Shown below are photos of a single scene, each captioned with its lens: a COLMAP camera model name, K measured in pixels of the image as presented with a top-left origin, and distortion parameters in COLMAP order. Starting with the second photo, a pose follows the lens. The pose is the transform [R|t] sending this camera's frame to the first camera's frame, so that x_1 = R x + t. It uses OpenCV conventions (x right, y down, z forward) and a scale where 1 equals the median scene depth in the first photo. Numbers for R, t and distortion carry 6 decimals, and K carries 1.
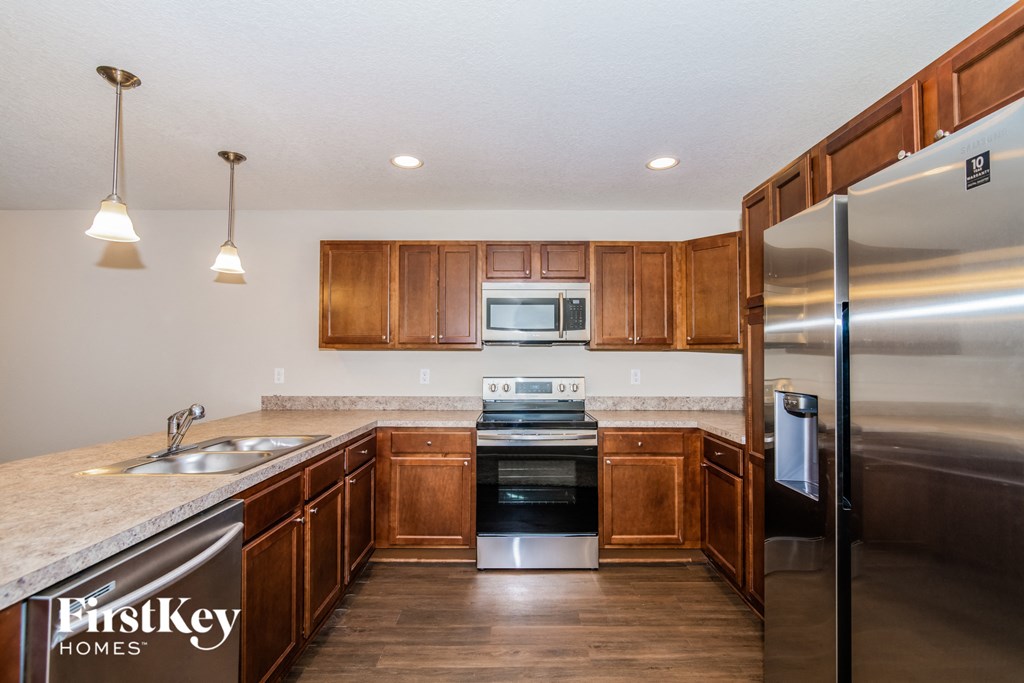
lens RADIAL K [[465.9, 0, 512.0], [0, 465.9, 341.5], [0, 0, 1]] dist [-0.017576, -0.000165]
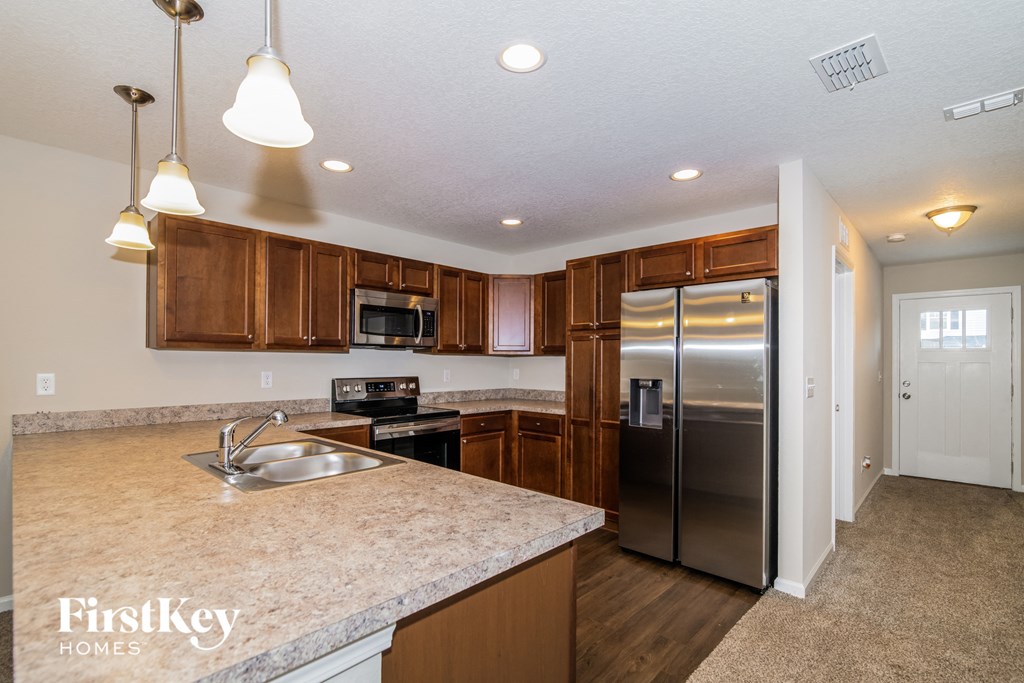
lens RADIAL K [[481.6, 0, 512.3], [0, 481.6, 354.4], [0, 0, 1]] dist [-0.001599, -0.000154]
pose [[0.682149, 0.012937, 0.731099, -0.617405], [-0.031859, 0.999420, 0.012042, -0.002133], [-0.730519, -0.031507, 0.682165, -0.004894]]
